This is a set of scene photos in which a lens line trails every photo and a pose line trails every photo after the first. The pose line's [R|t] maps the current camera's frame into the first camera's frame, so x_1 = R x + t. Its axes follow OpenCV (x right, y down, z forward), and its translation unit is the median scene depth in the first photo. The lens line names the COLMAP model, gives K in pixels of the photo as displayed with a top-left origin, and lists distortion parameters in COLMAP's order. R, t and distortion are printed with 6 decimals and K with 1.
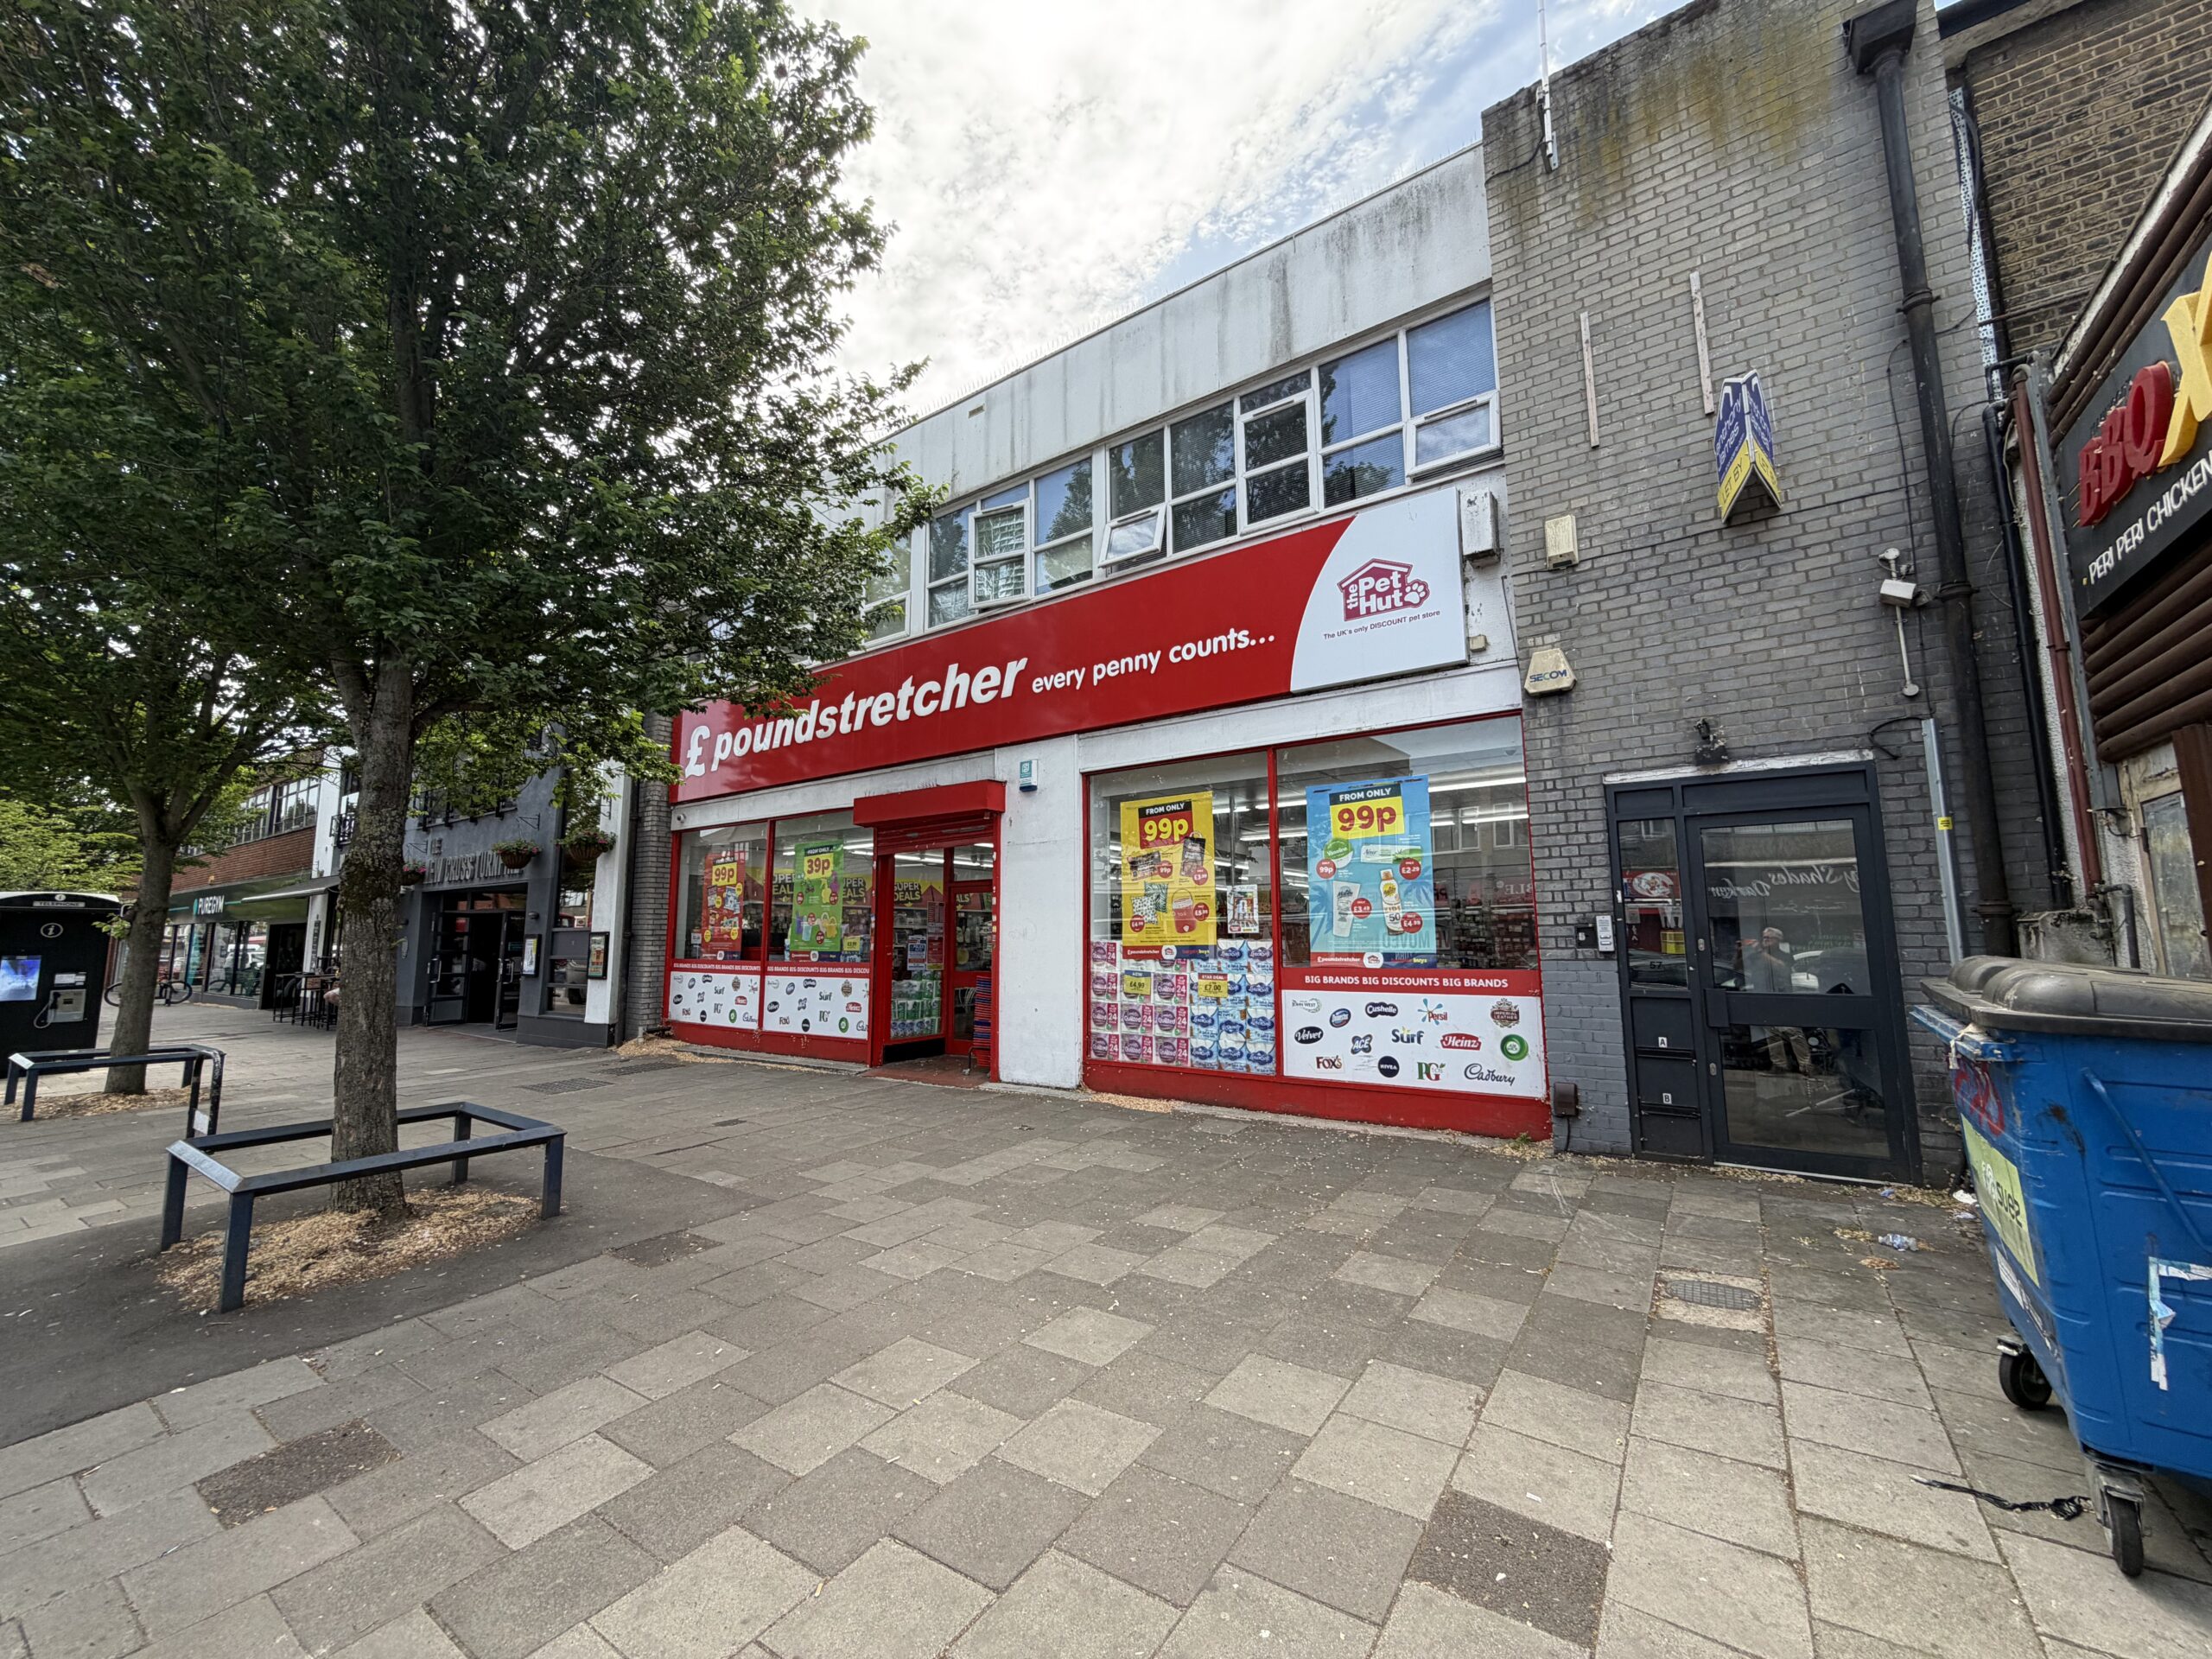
lens RADIAL K [[882.0, 0, 1098.2], [0, 882.0, 829.5], [0, 0, 1]] dist [0.001241, -0.000214]
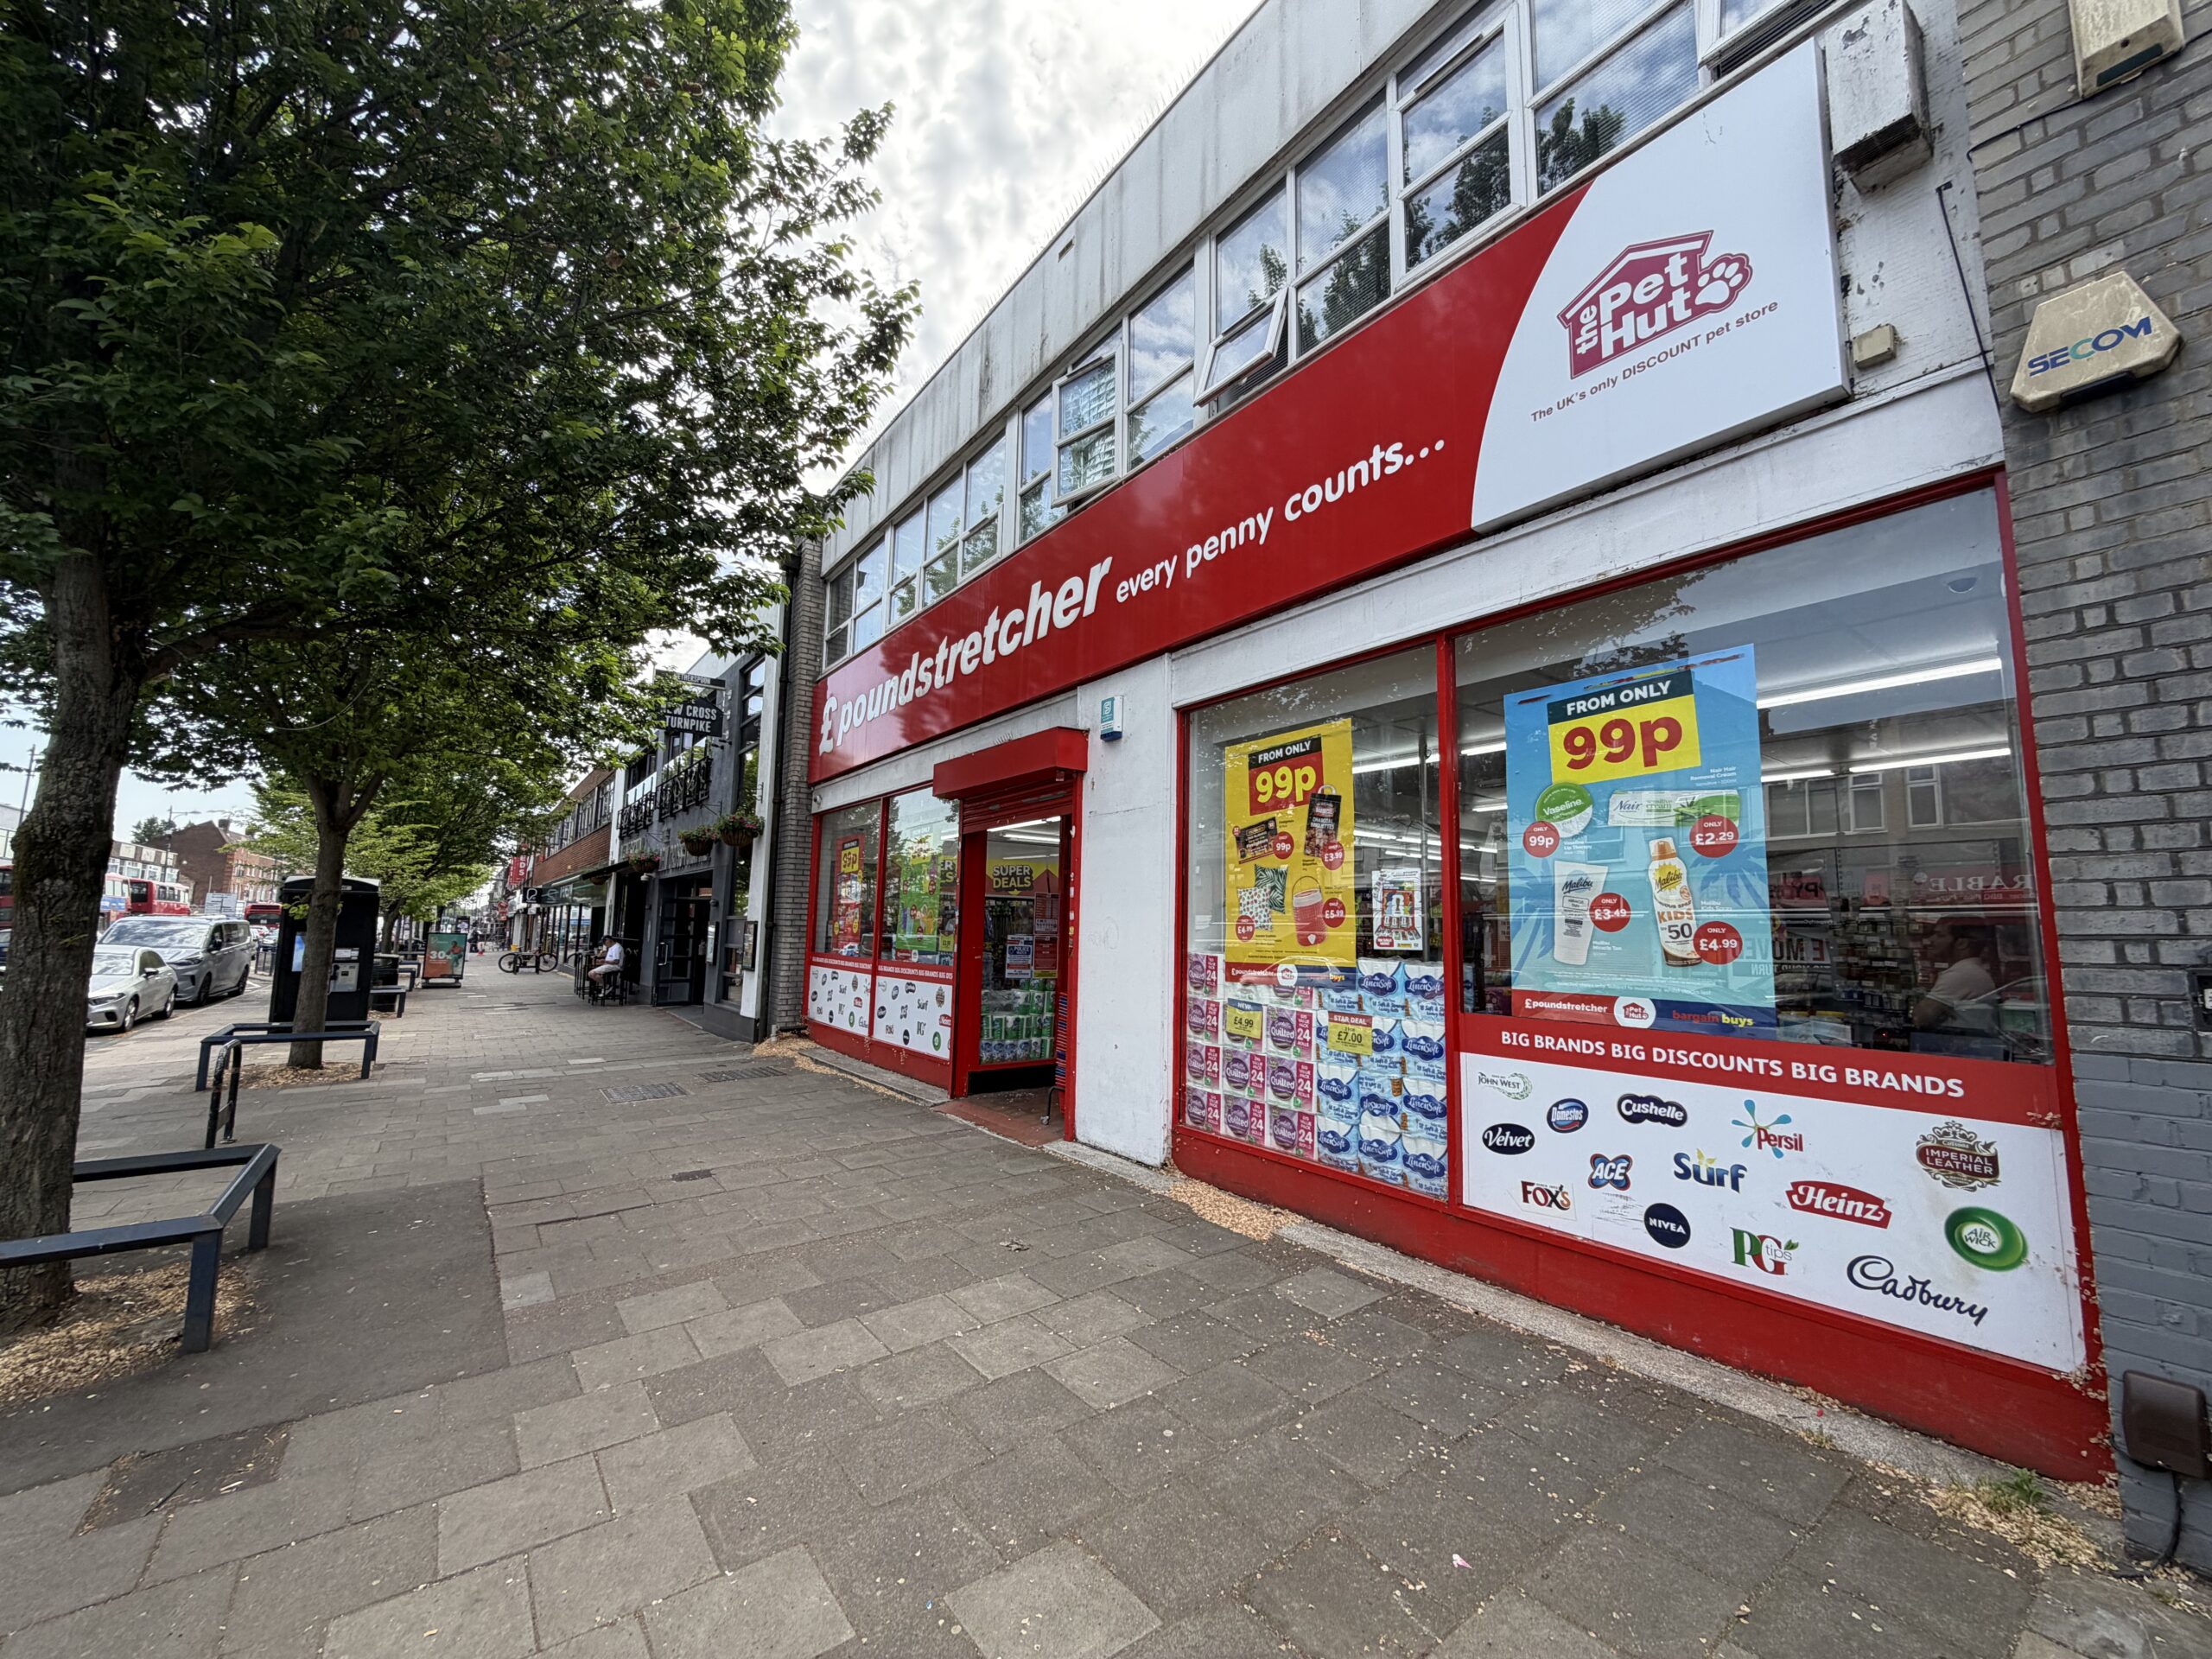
lens RADIAL K [[882.0, 0, 1098.2], [0, 882.0, 829.5], [0, 0, 1]] dist [0.001241, -0.000214]
pose [[0.949005, -0.012462, -0.315015, 0.155420], [0.015246, 0.999863, 0.006375, 0.028057], [0.314893, -0.010853, 0.949065, 0.357526]]
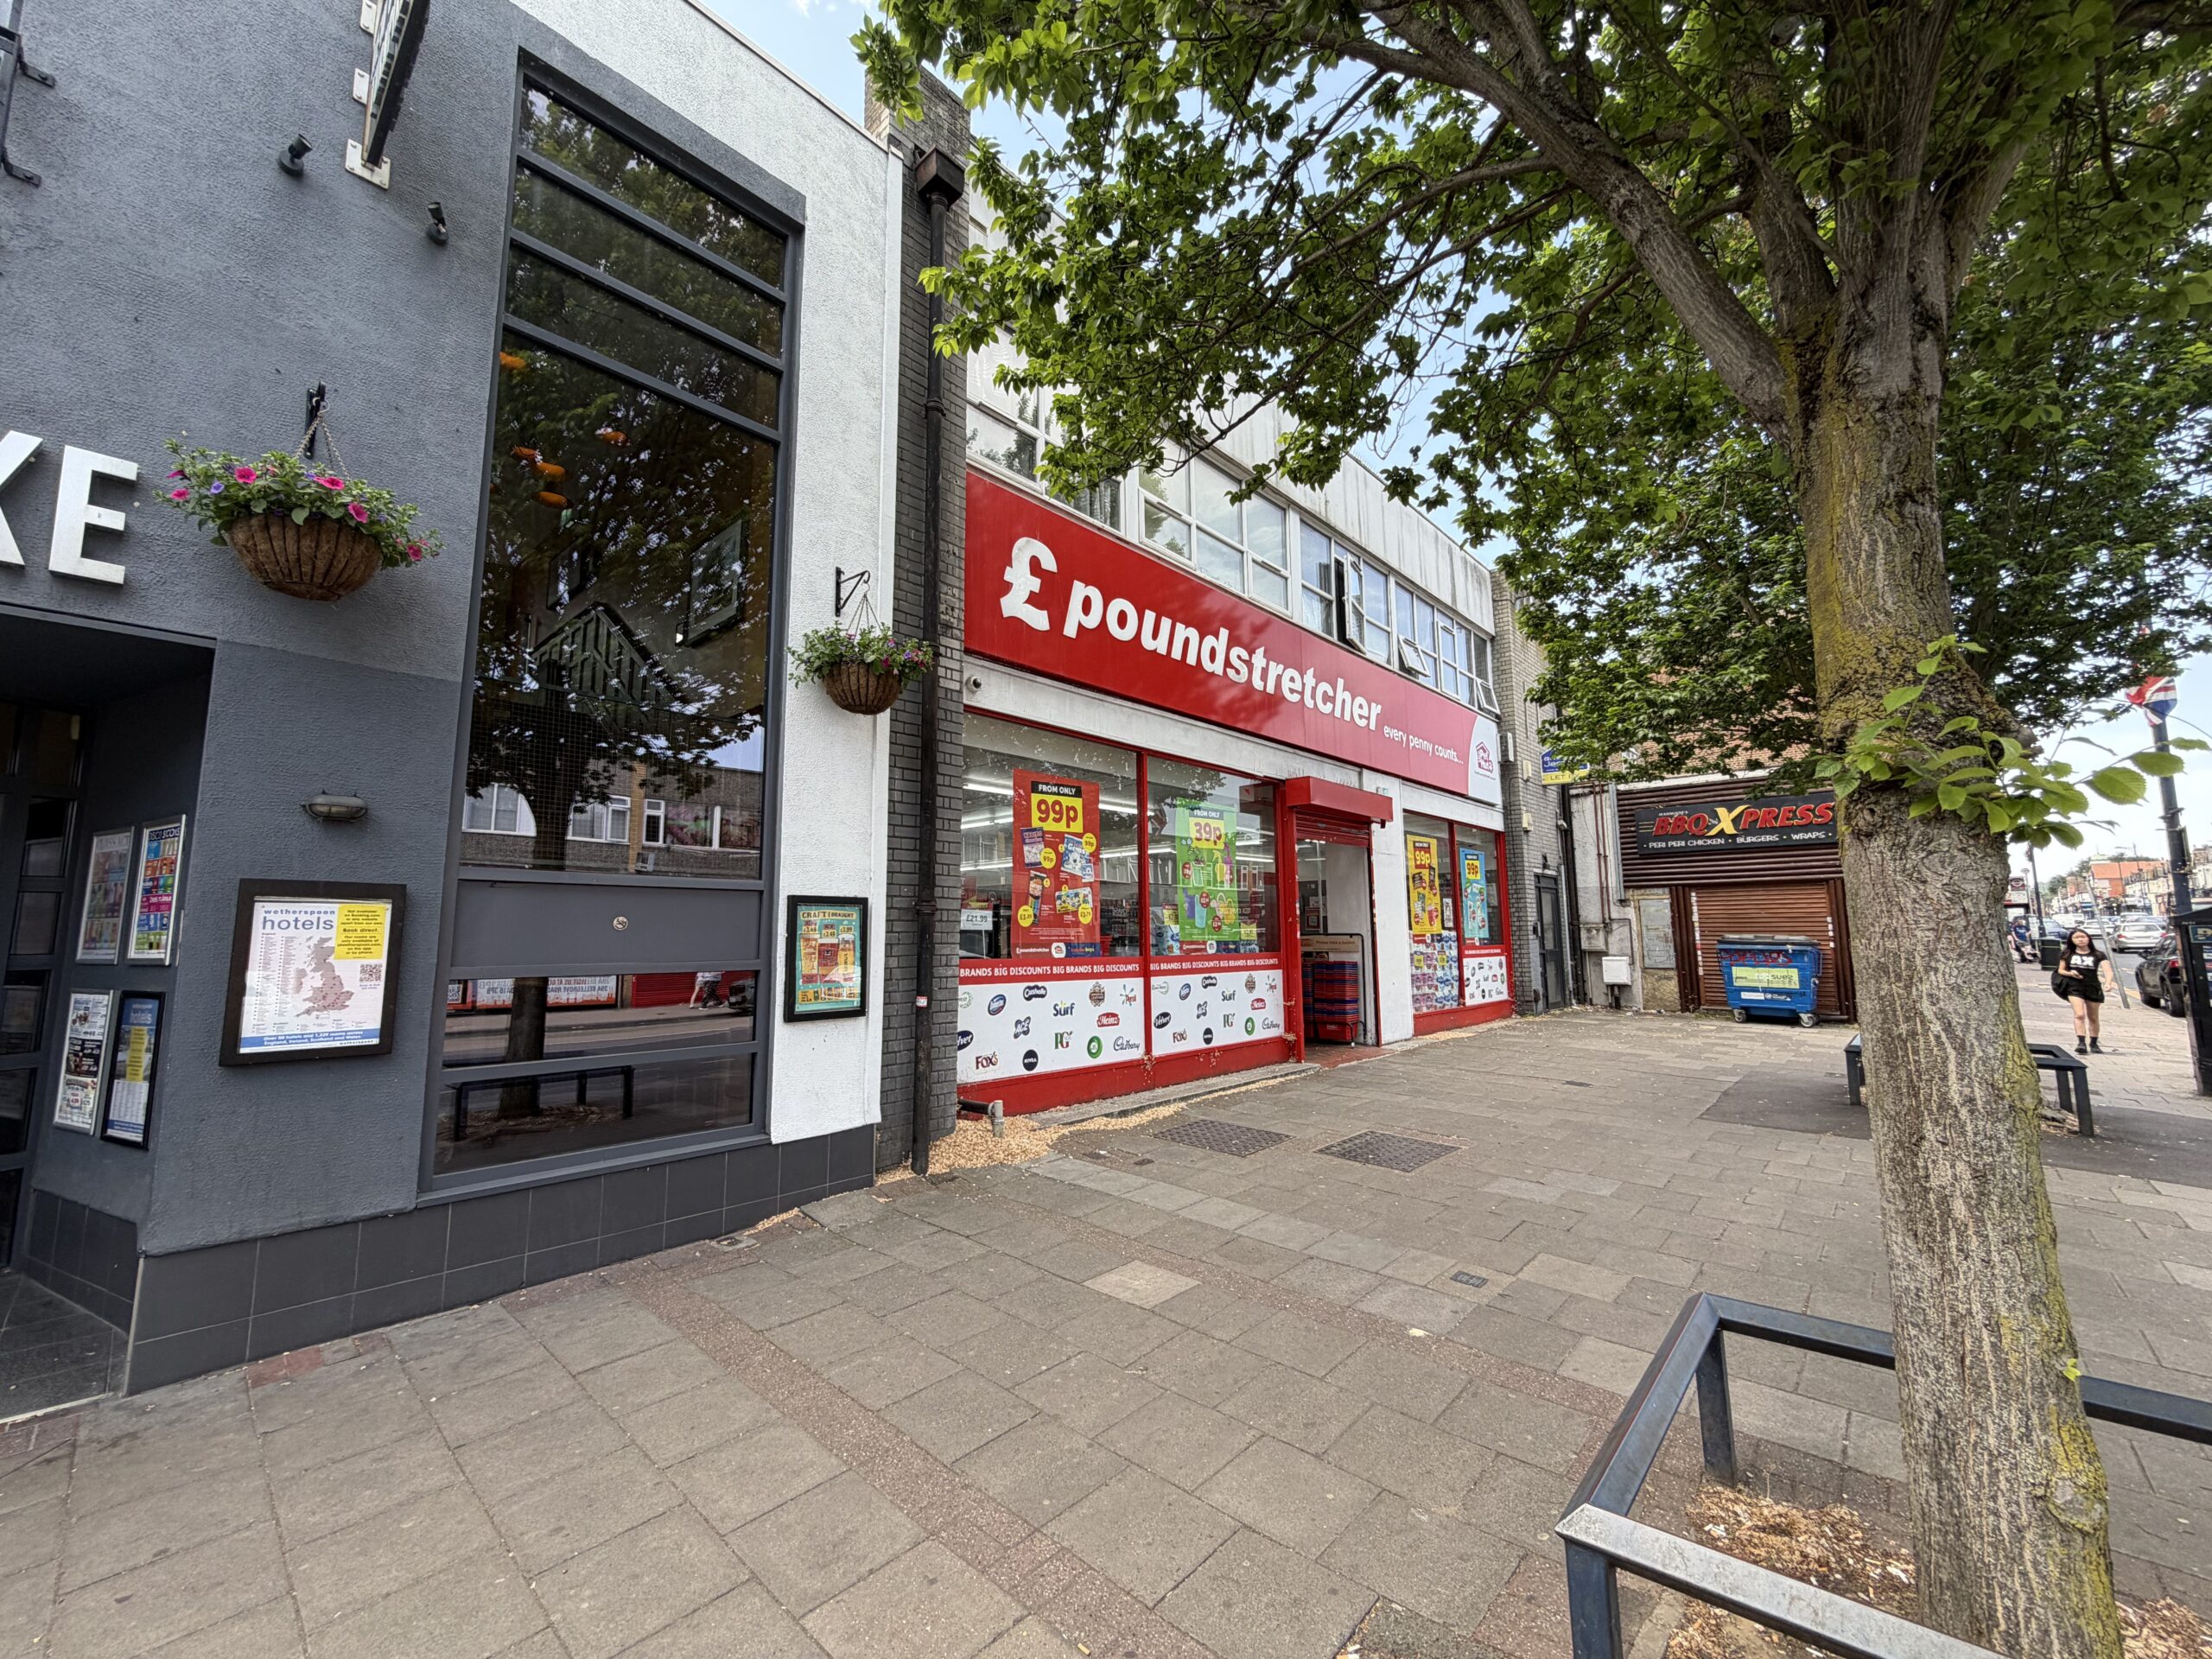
lens RADIAL K [[882.0, 0, 1098.2], [0, 882.0, 829.5], [0, 0, 1]] dist [0.001241, -0.000214]
pose [[0.129861, 0.124968, 0.983625, -1.566935], [-0.119970, 0.986718, -0.109522, 0.192963], [-0.984248, -0.103783, 0.143129, 1.391318]]
